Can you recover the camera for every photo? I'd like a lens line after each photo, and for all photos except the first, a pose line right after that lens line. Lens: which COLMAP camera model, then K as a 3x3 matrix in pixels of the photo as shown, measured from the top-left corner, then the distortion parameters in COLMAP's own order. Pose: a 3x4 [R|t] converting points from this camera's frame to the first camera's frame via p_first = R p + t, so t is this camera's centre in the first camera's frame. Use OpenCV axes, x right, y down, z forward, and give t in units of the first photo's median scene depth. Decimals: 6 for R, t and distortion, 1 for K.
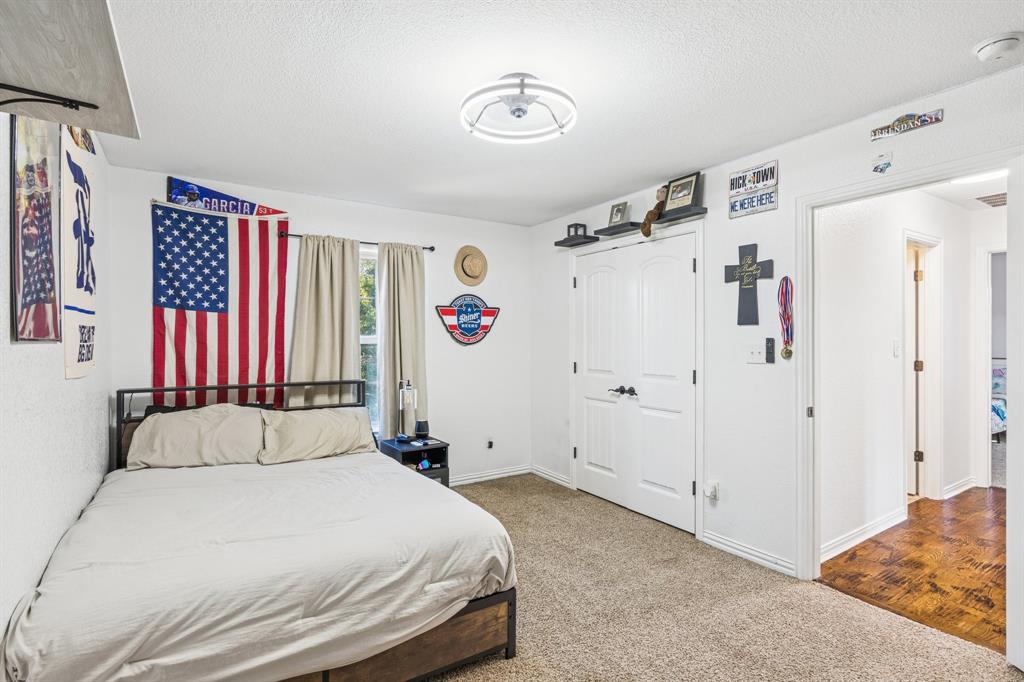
lens RADIAL K [[496.0, 0, 513.1], [0, 496.0, 338.9], [0, 0, 1]] dist [-0.002013, -0.000352]
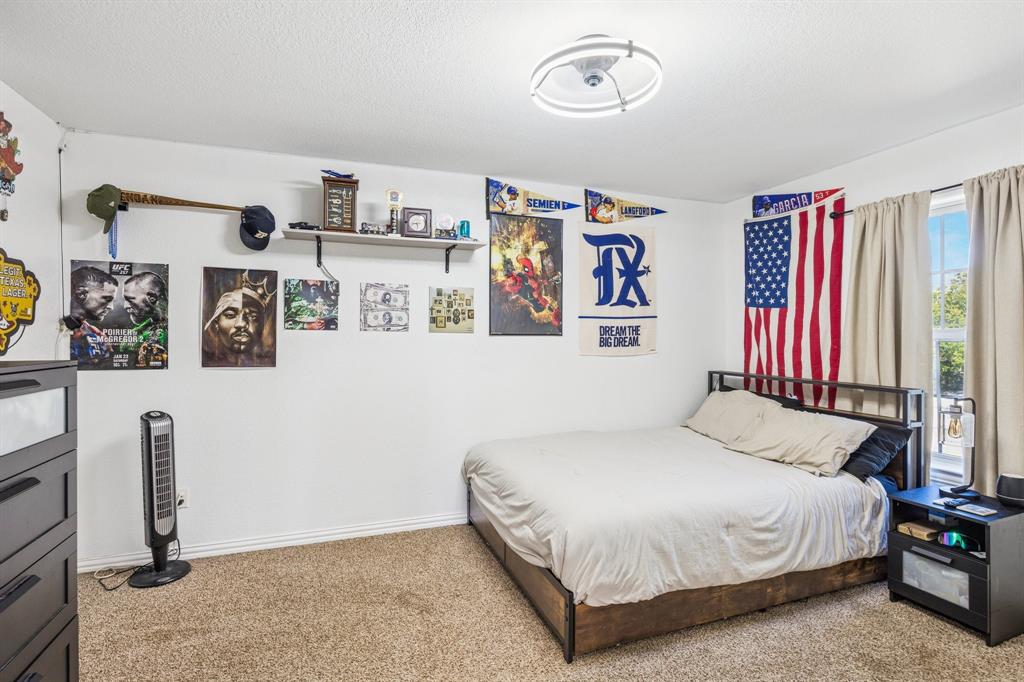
lens RADIAL K [[496.0, 0, 513.3], [0, 496.0, 339.5], [0, 0, 1]] dist [-0.002013, -0.000352]
pose [[-0.214185, -0.003193, -0.976788, 0.560896], [-0.014870, 0.999889, -0.000008, 0.022758], [0.976680, 0.014523, -0.214209, 0.666358]]
